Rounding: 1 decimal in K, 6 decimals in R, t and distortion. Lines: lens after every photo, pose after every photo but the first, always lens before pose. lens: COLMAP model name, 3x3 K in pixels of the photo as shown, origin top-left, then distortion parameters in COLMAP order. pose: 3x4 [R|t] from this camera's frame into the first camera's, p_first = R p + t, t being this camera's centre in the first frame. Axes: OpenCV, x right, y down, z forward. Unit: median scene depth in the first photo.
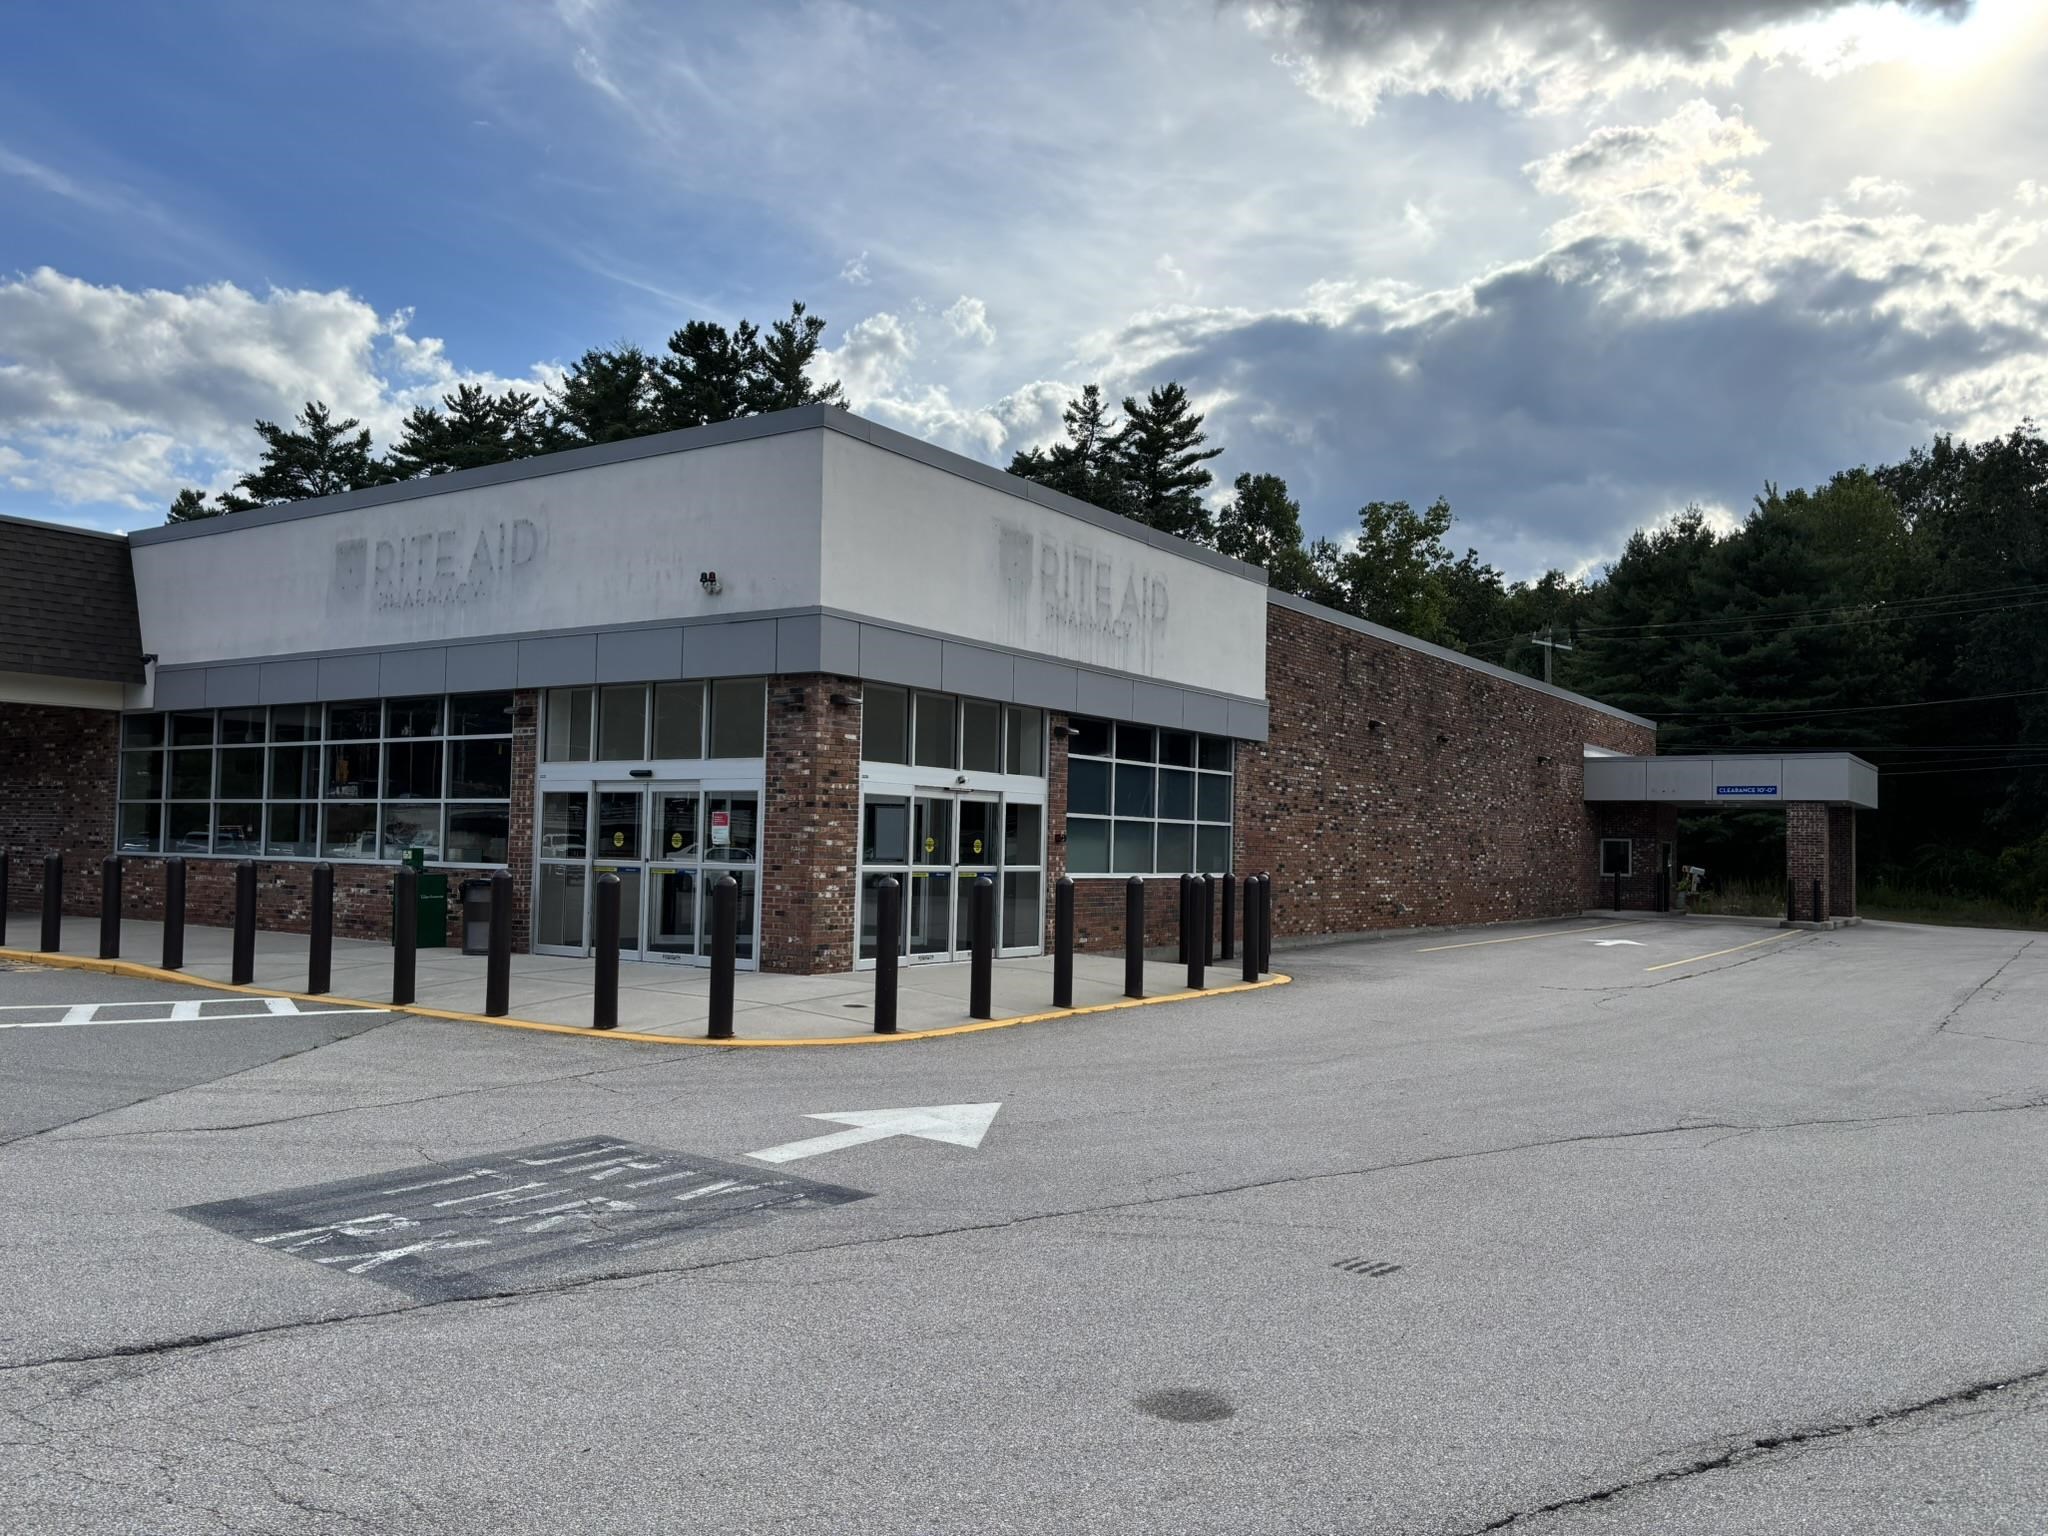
lens RADIAL K [[1544.9, 0, 1038.5], [0, 1544.9, 776.8], [0, 0, 1]] dist [0.077949, -0.091217]
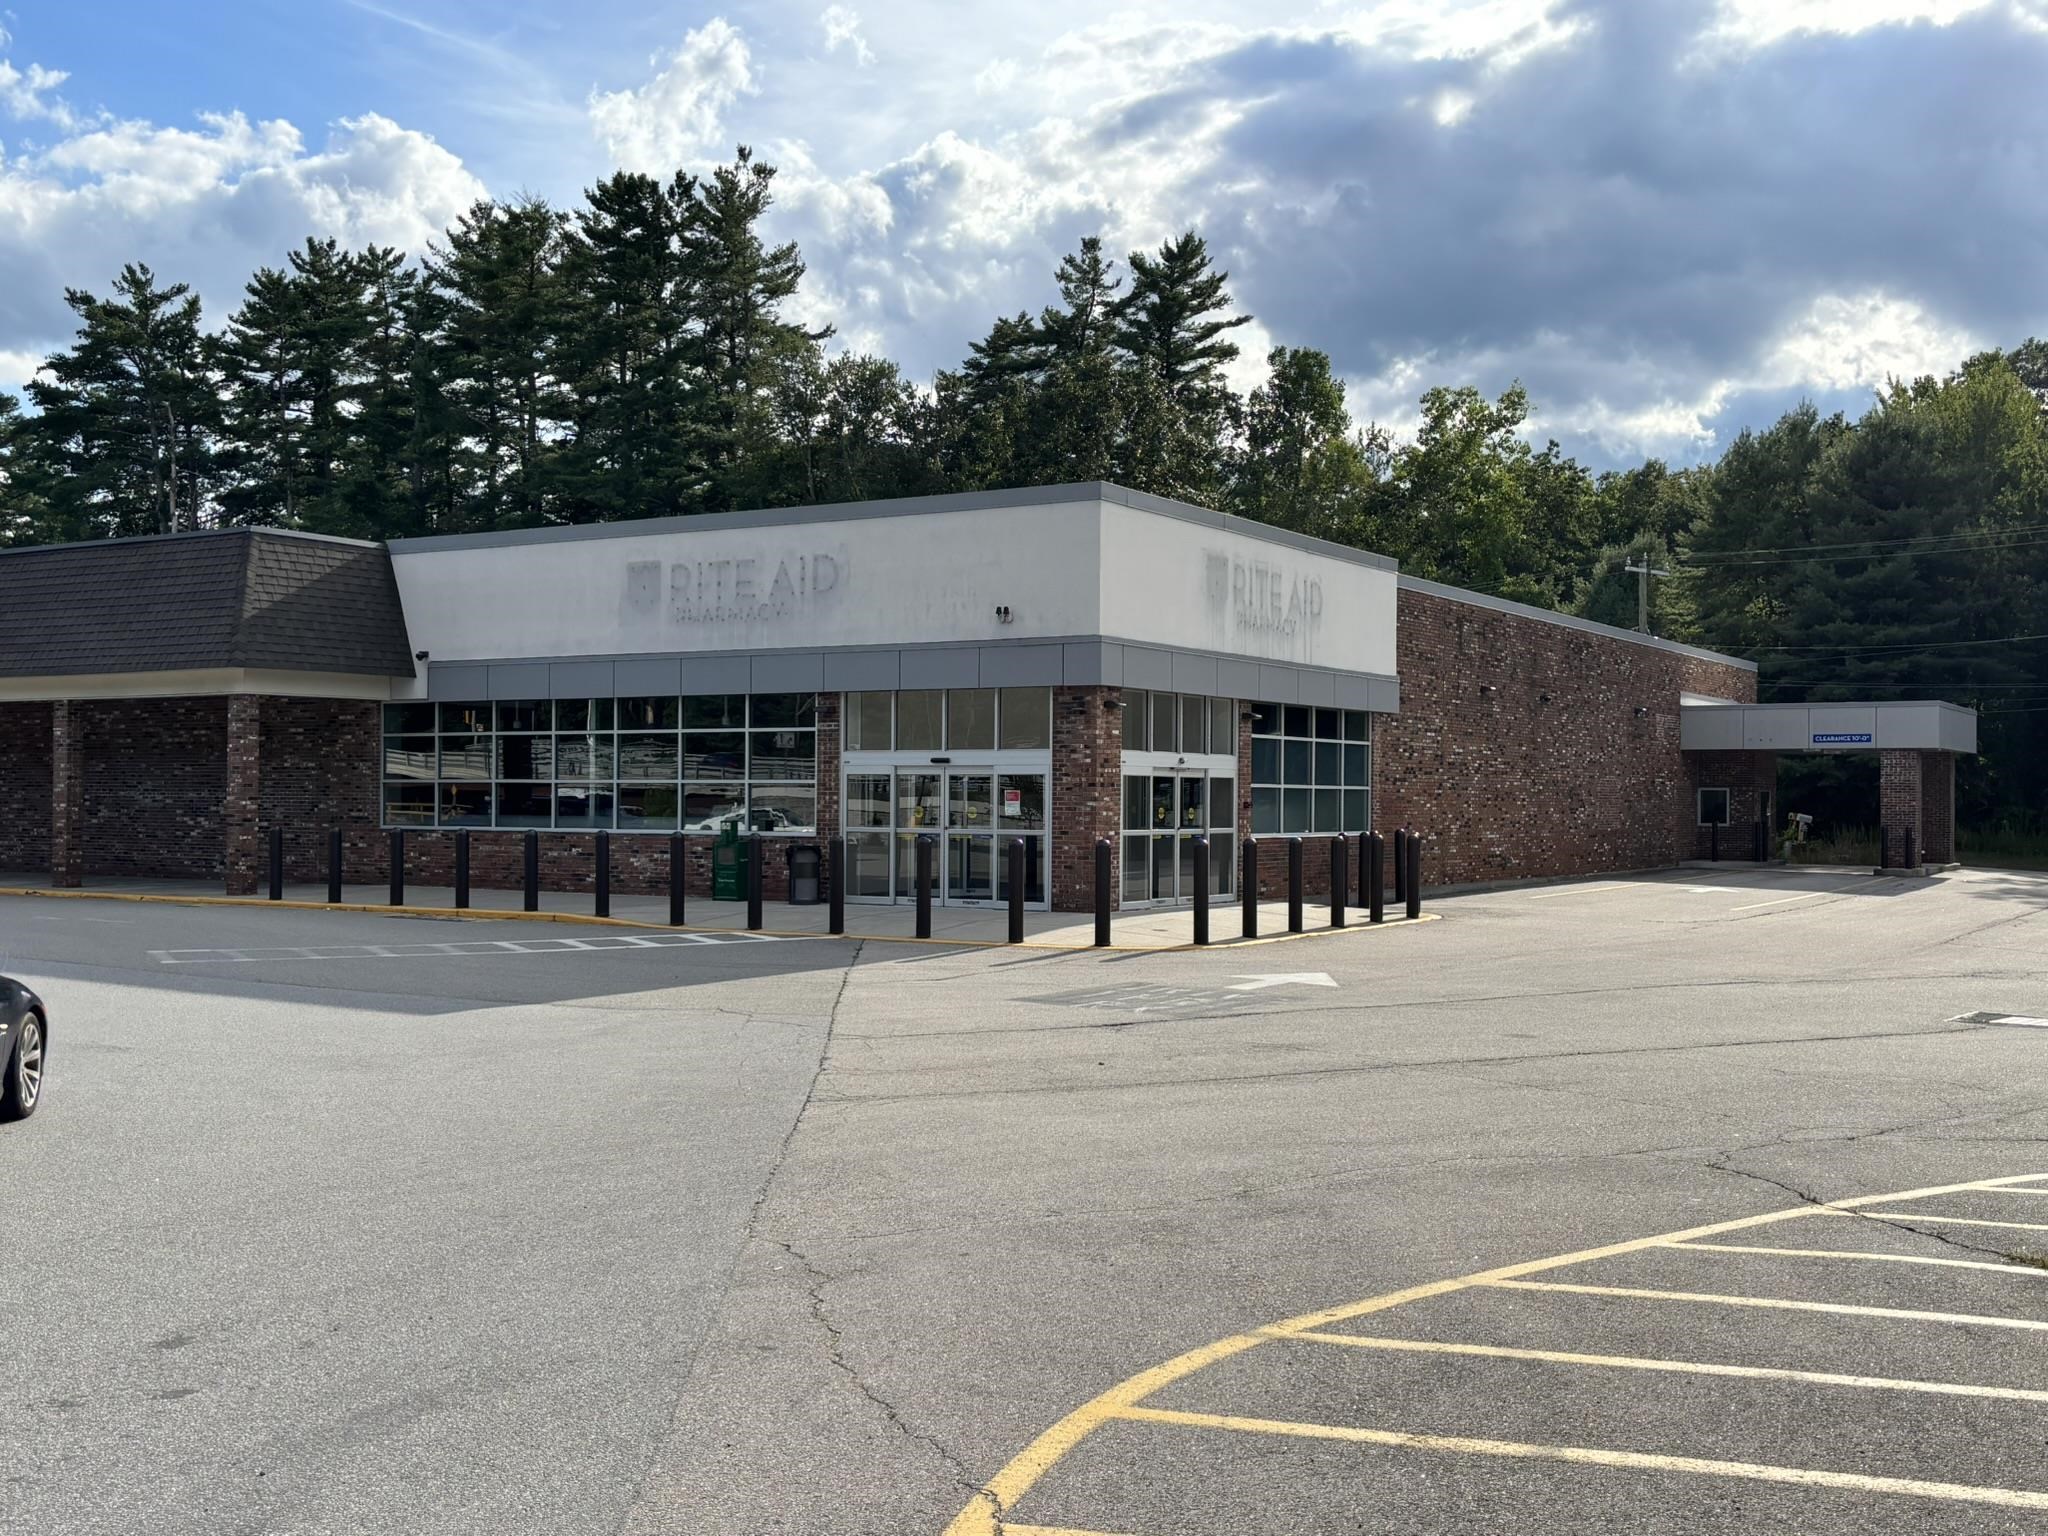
lens RADIAL K [[2077.2, 0, 1024.0], [0, 2077.2, 768.0], [0, 0, 1]] dist [0.180729, -0.454198]
pose [[0.999397, -0.013740, 0.031894, -0.187484], [0.012676, 0.999365, 0.033301, -0.040302], [-0.032331, -0.032877, 0.998936, -0.551222]]
